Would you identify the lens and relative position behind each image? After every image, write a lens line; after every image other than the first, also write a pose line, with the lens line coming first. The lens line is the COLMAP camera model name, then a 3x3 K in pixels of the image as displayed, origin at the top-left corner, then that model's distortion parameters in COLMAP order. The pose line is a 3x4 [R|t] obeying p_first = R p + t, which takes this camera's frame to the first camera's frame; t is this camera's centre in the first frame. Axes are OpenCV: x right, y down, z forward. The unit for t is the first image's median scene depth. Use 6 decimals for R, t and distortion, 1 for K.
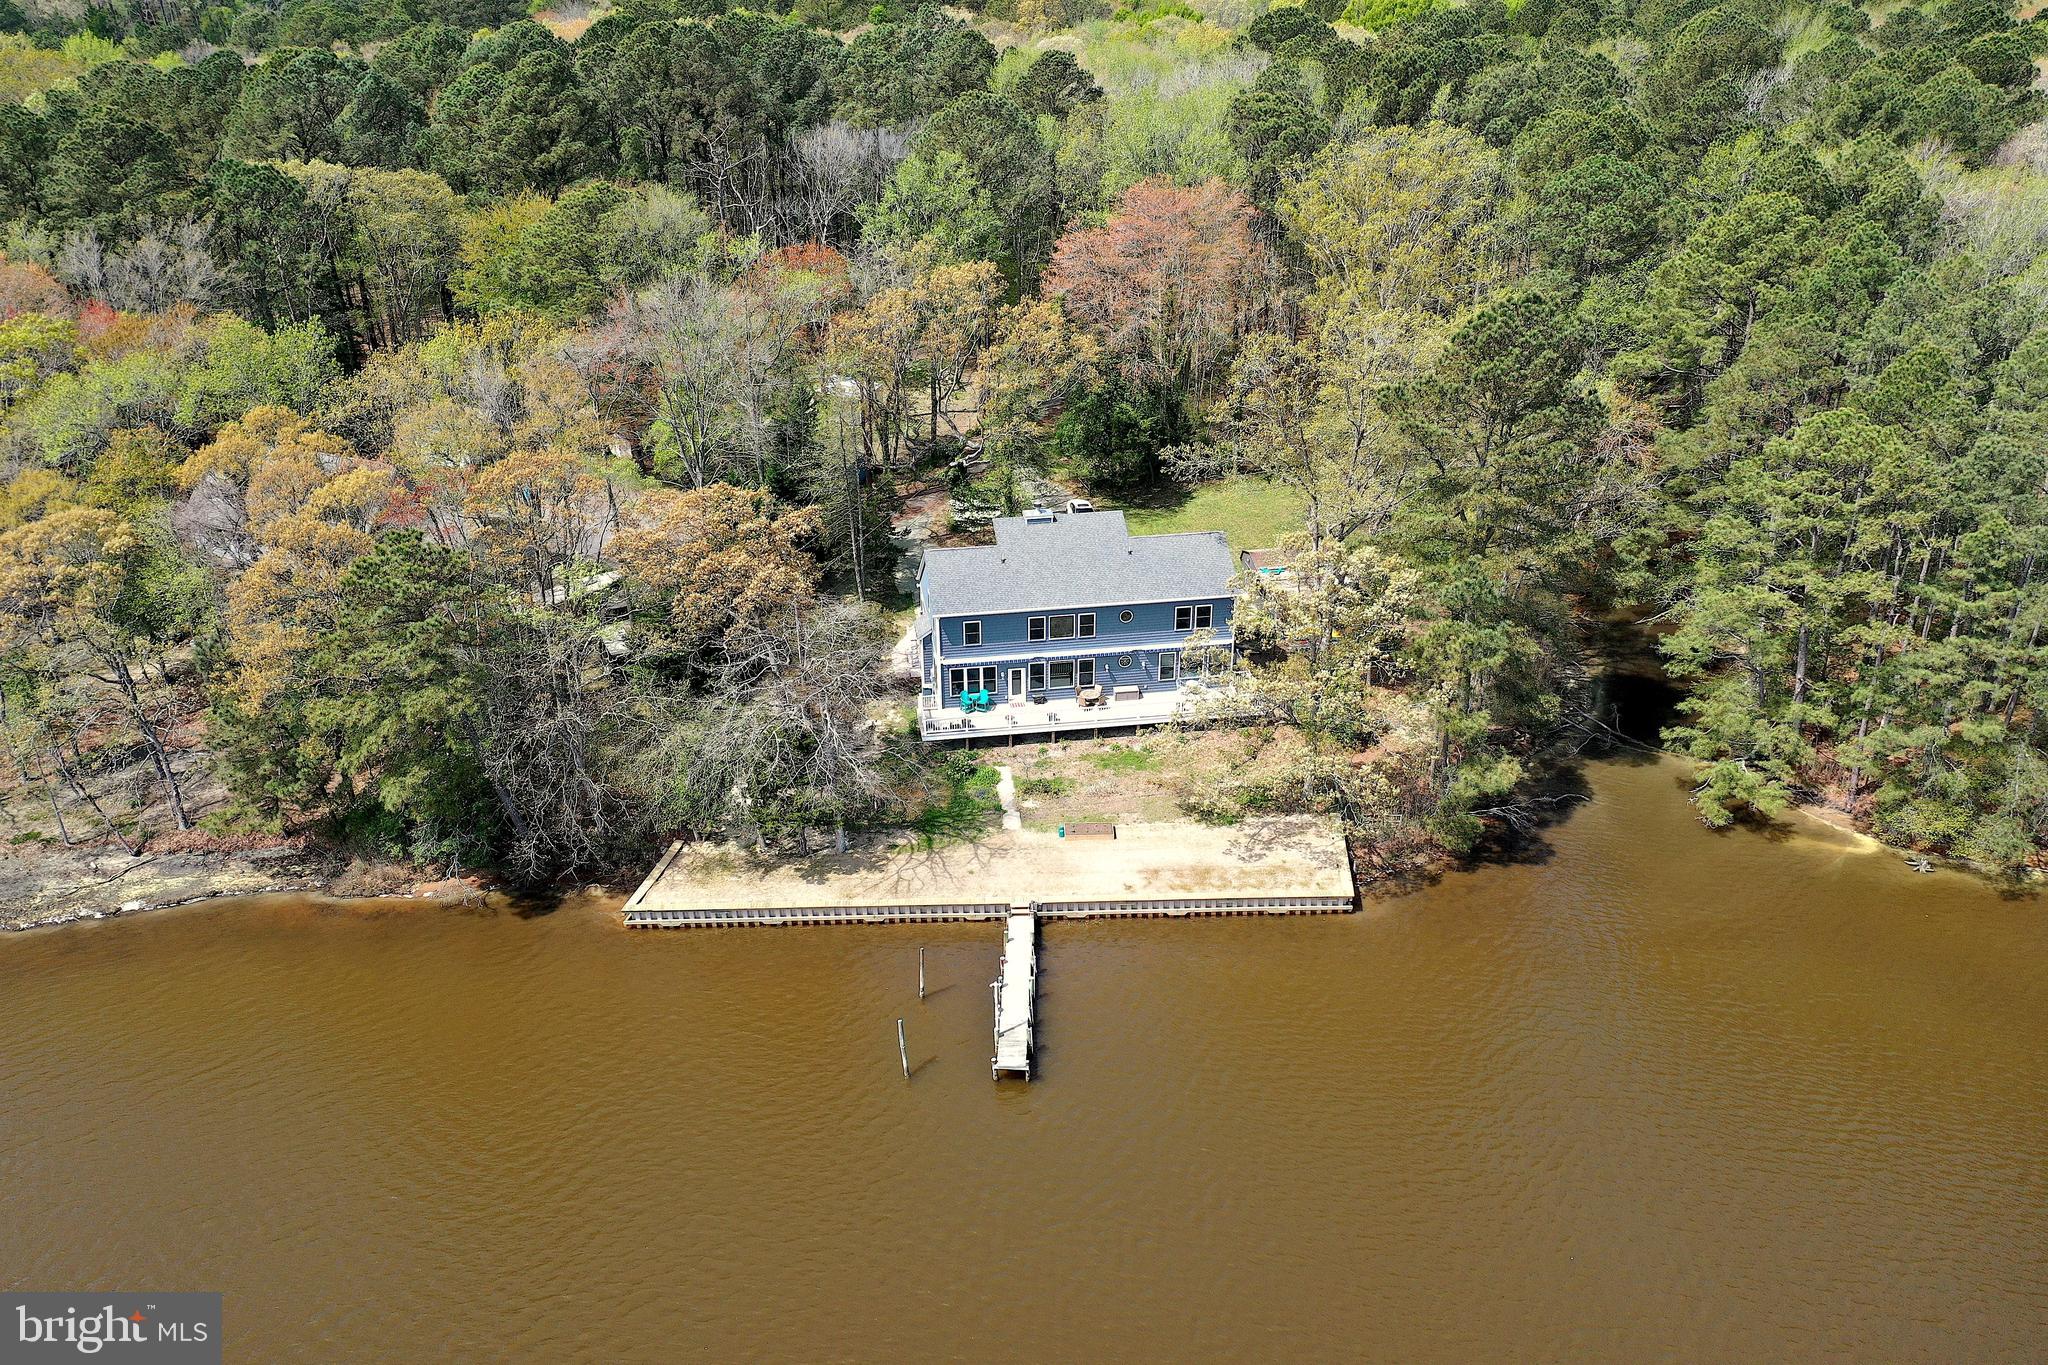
lens RADIAL K [[1614.6, 0, 1027.4], [0, 1614.6, 709.1], [0, 0, 1]] dist [0.008657, -0.001545]
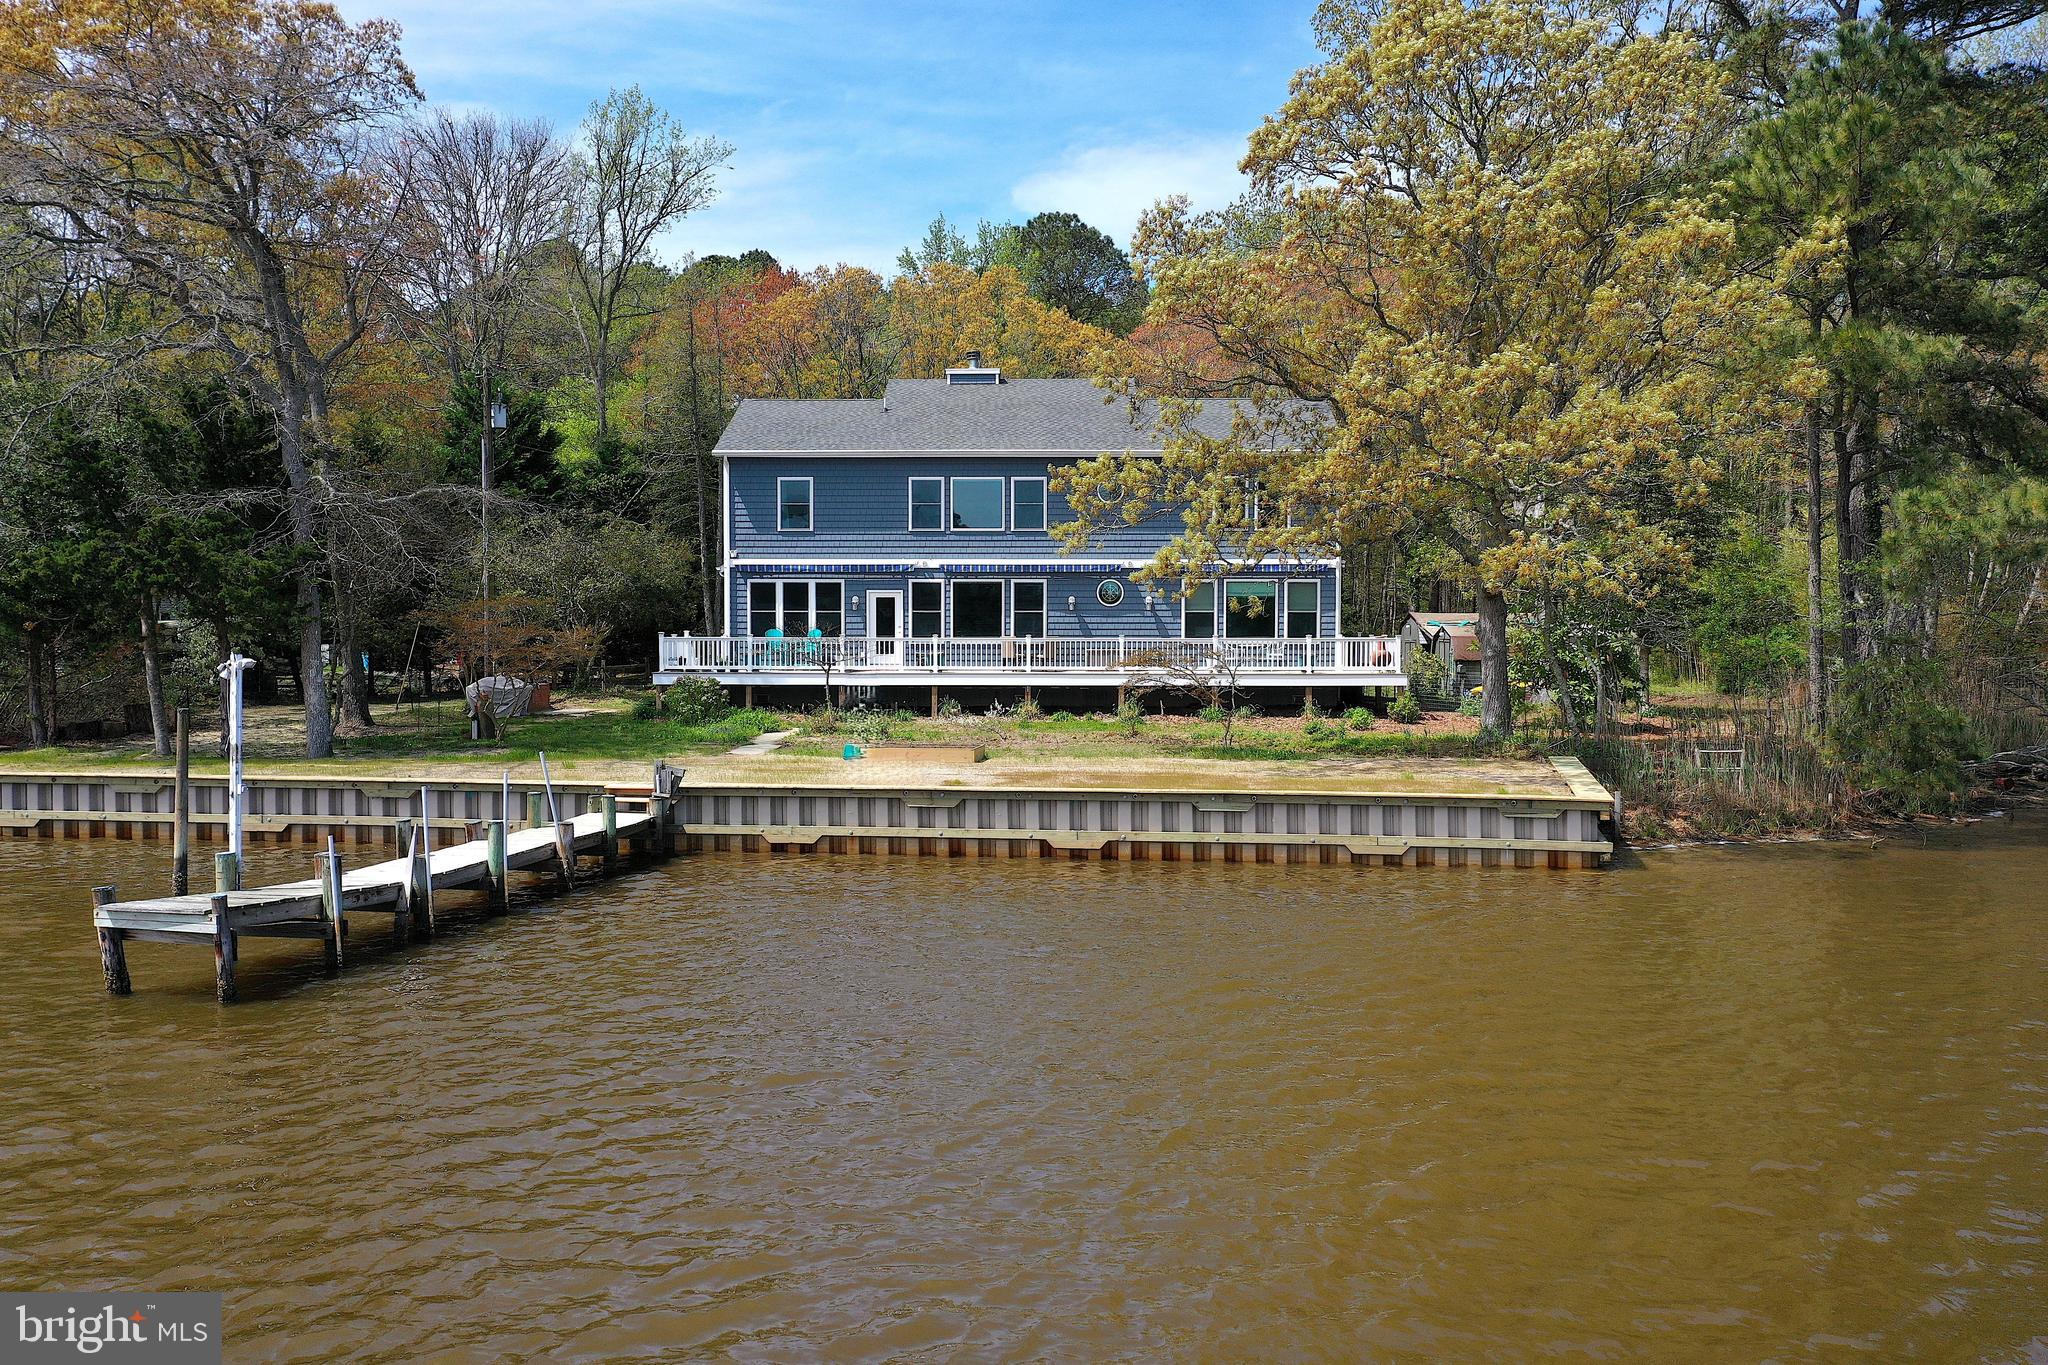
lens RADIAL K [[1629.5, 0, 1030.4], [0, 1629.5, 681.3], [0, 0, 1]] dist [-0.002804, 0.007656]
pose [[0.986185, 0.014341, -0.165025, 0.123856], [-0.086137, 0.895355, -0.436945, 0.220262], [0.141490, 0.445123, 0.884221, 0.602845]]
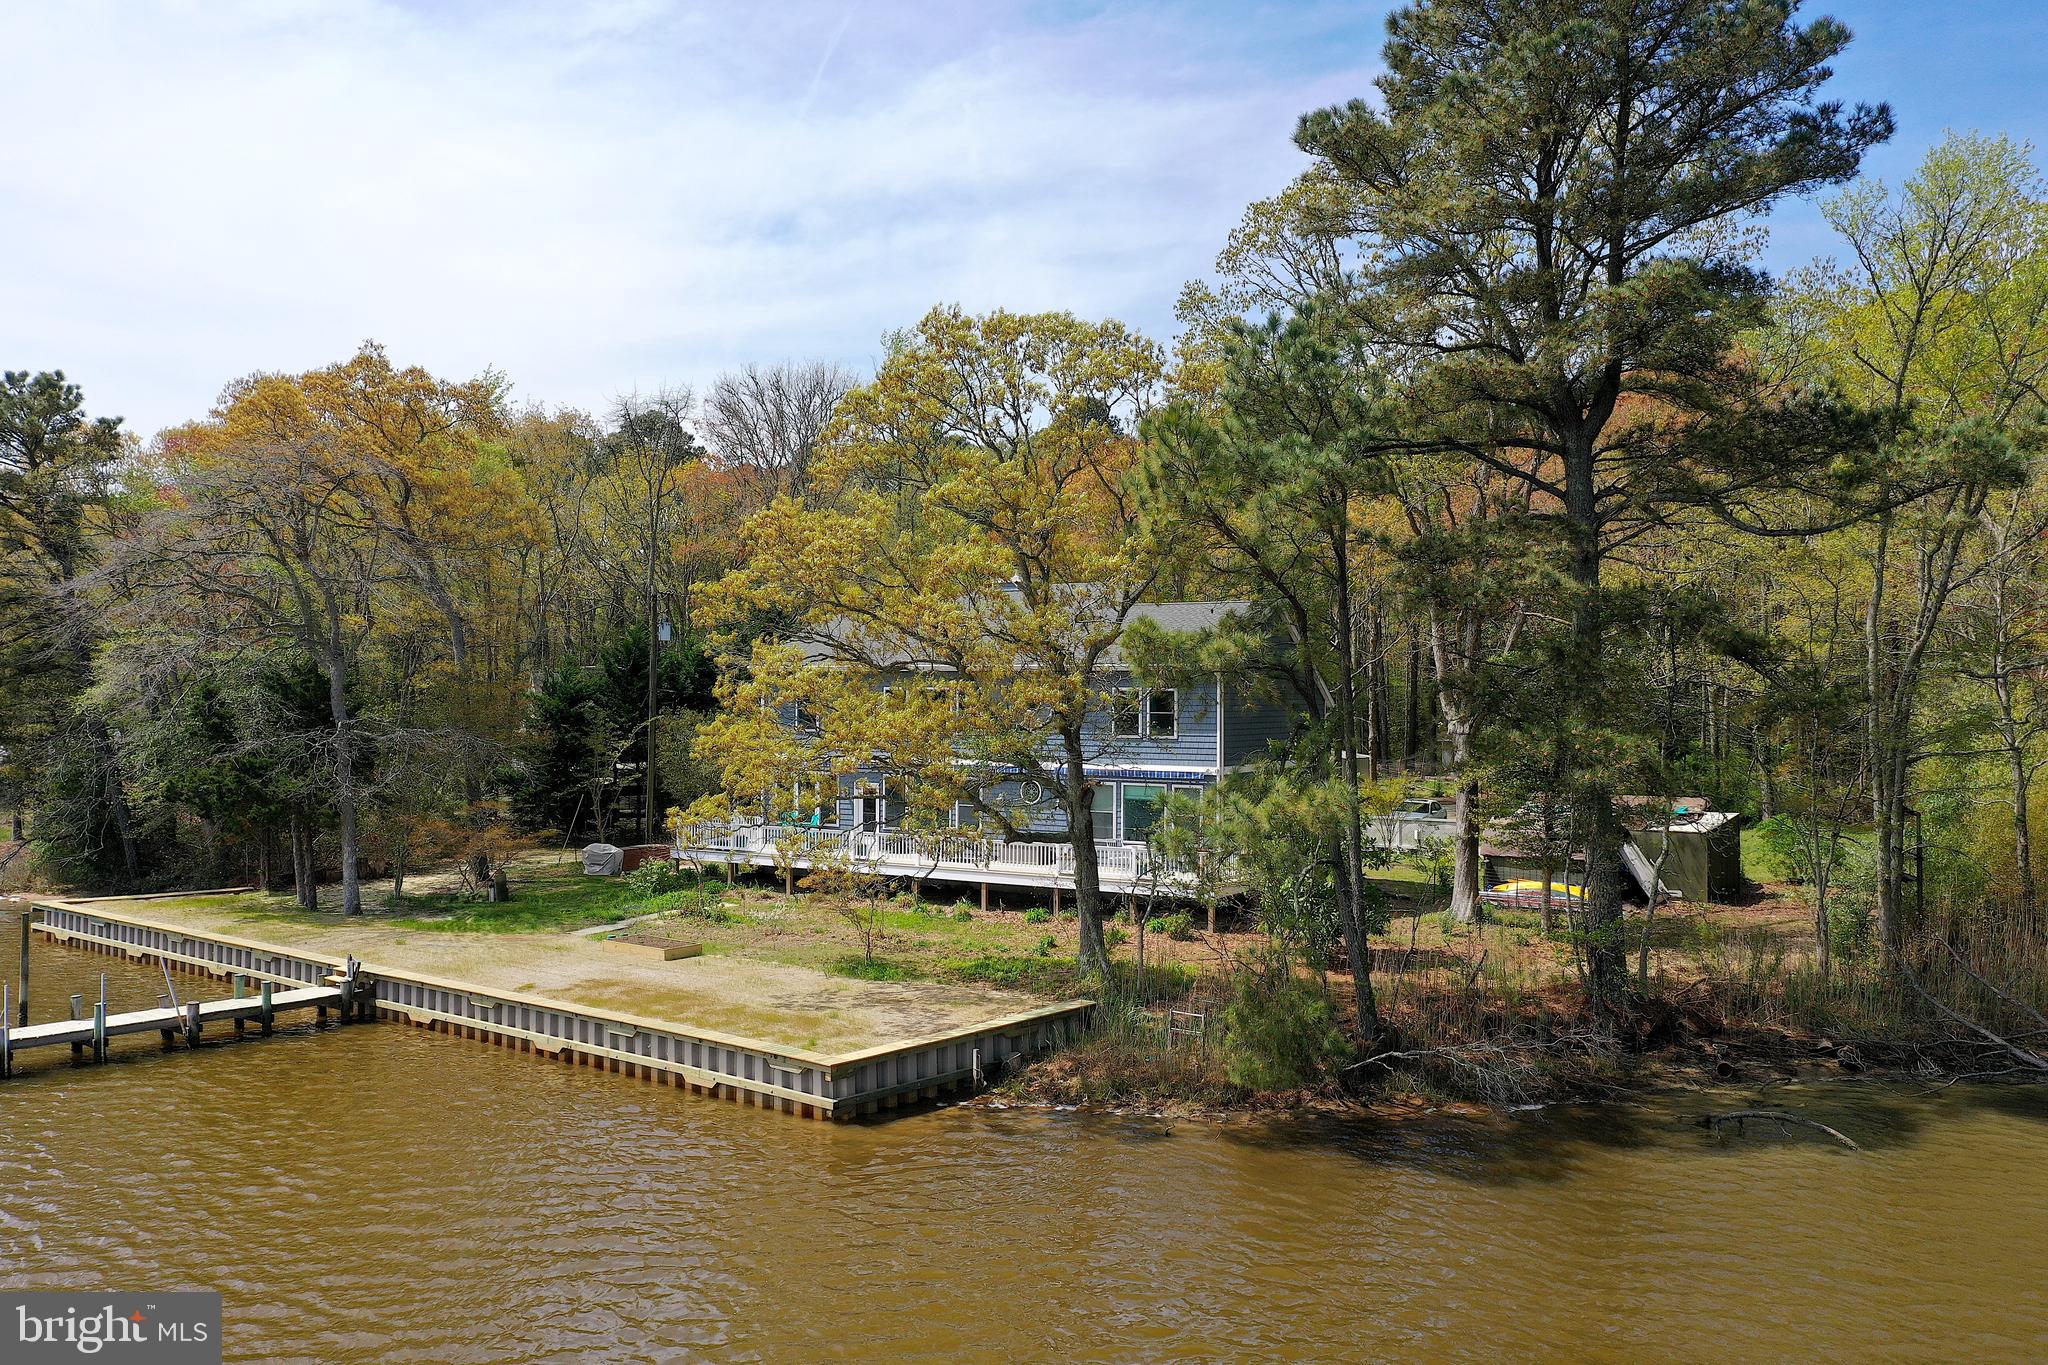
lens RADIAL K [[1614.6, 0, 1027.4], [0, 1614.6, 709.1], [0, 0, 1]] dist [0.008657, -0.001545]
pose [[0.776204, 0.019871, -0.630169, 0.418926], [-0.307774, 0.884264, -0.351215, 0.142345], [0.550257, 0.466564, 0.692485, 0.641819]]
